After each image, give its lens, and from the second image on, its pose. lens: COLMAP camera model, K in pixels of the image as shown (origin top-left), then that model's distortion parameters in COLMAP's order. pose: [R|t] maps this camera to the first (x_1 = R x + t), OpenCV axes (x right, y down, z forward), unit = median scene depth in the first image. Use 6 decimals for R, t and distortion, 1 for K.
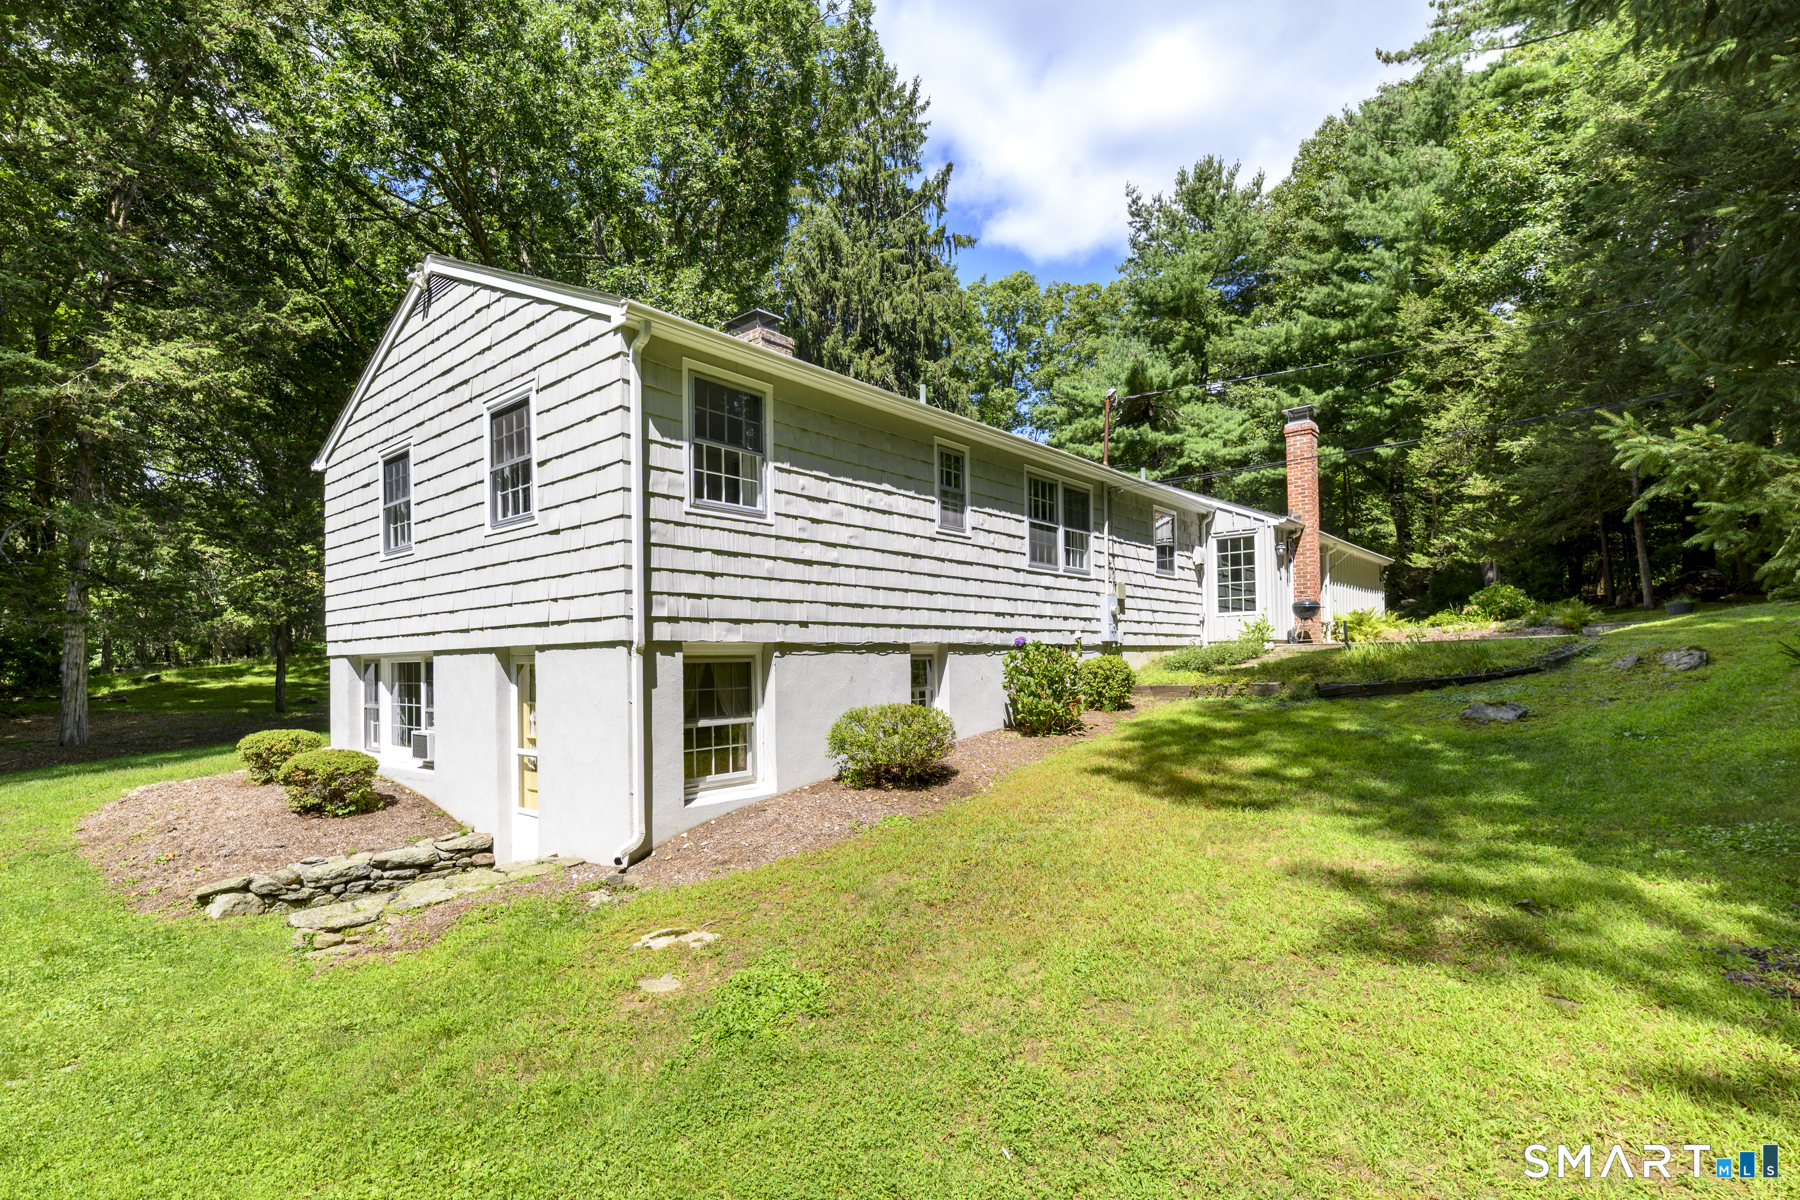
lens RADIAL K [[847.4, 0, 847.5], [0, 847.4, 663.5], [0, 0, 1]] dist [0.007616, -0.000360]
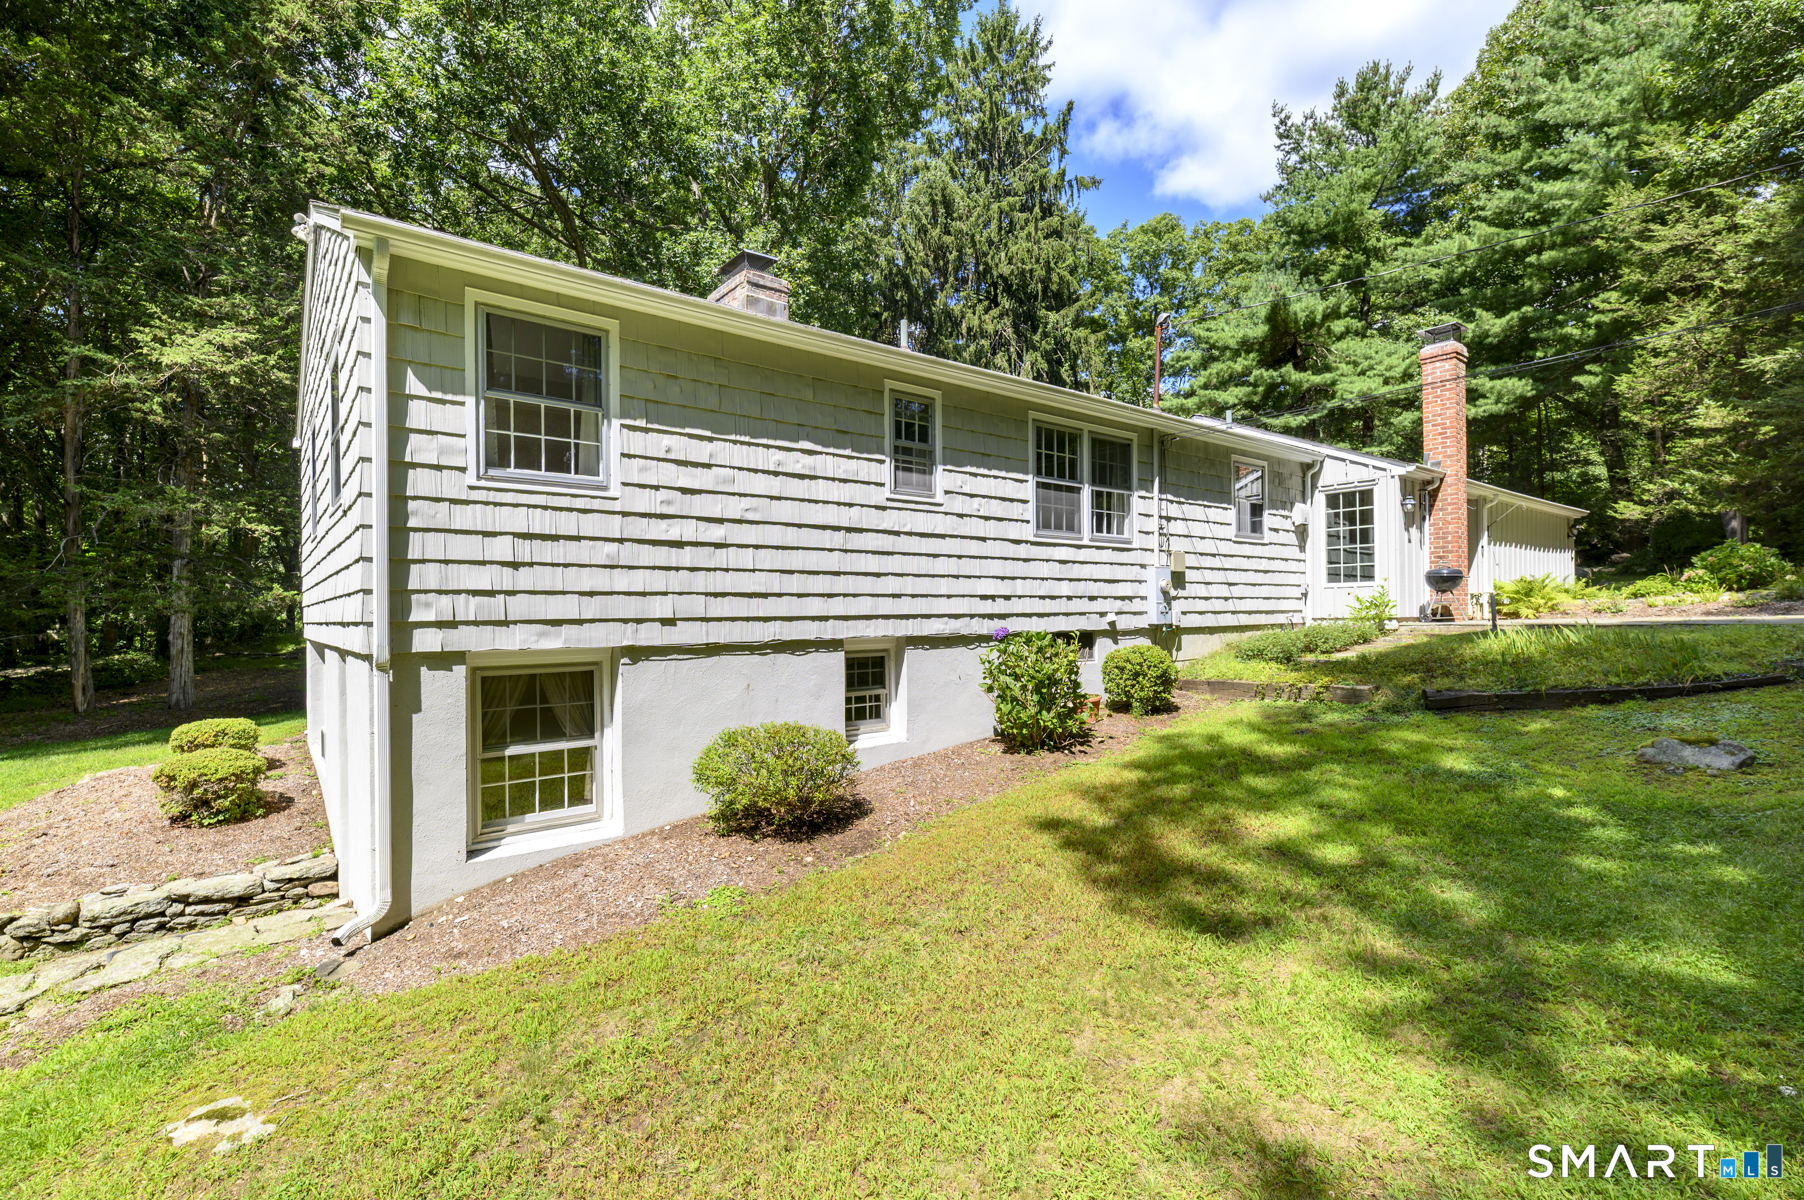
lens RADIAL K [[805.0, 0, 850.1], [0, 805.0, 625.2], [0, 0, 1]] dist [0.007057, 0.000197]
pose [[0.982594, 0.006357, -0.185658, 0.149133], [-0.004201, 0.999919, 0.012008, -0.030755], [0.185719, -0.011020, 0.982541, 0.168147]]
